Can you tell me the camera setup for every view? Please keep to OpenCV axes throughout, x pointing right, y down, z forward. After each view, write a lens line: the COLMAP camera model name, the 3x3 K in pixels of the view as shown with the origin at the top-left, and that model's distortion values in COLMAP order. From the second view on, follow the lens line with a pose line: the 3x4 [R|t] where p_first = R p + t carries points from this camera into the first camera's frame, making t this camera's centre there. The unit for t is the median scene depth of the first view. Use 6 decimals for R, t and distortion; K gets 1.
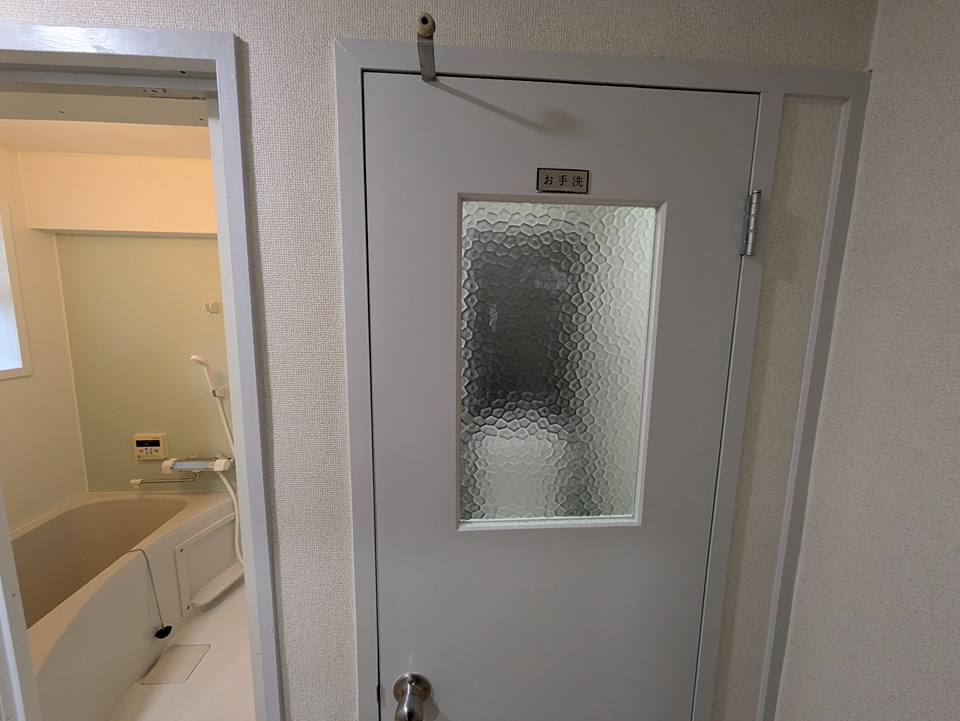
lens RADIAL K [[381.9, 0, 475.3], [0, 381.9, 357.1], [0, 0, 1]] dist [-0.000718, 0.000564]
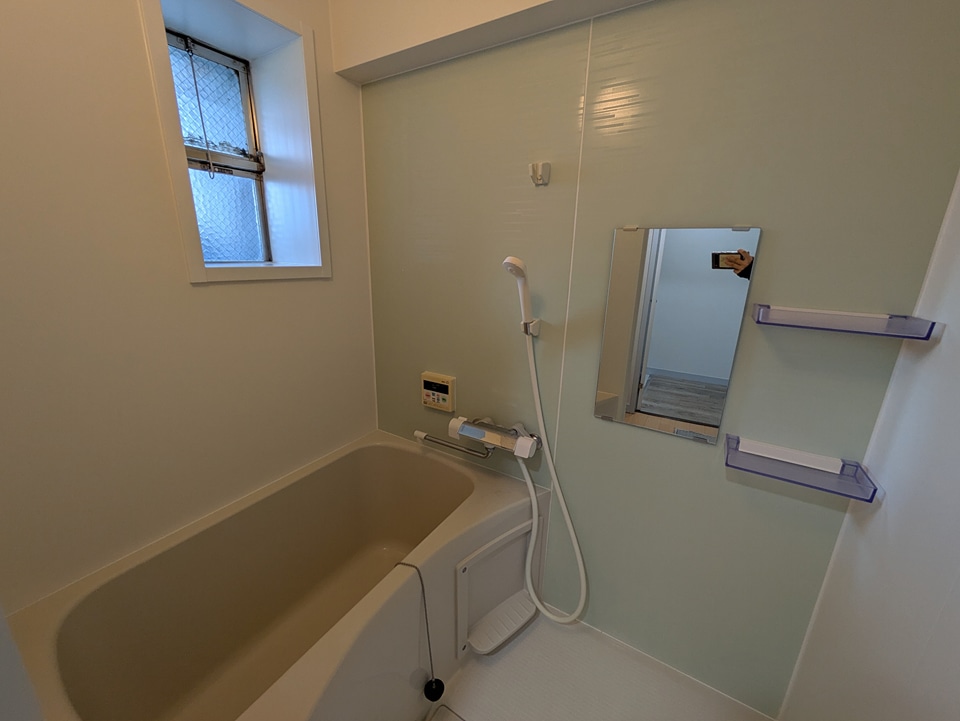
lens RADIAL K [[381.9, 0, 475.3], [0, 381.9, 357.1], [0, 0, 1]] dist [-0.000718, 0.000564]
pose [[0.813655, 0.154934, -0.560322, -0.407876], [-0.087342, 0.985472, 0.145659, 0.059457], [0.574749, -0.069577, 0.815366, 0.466166]]
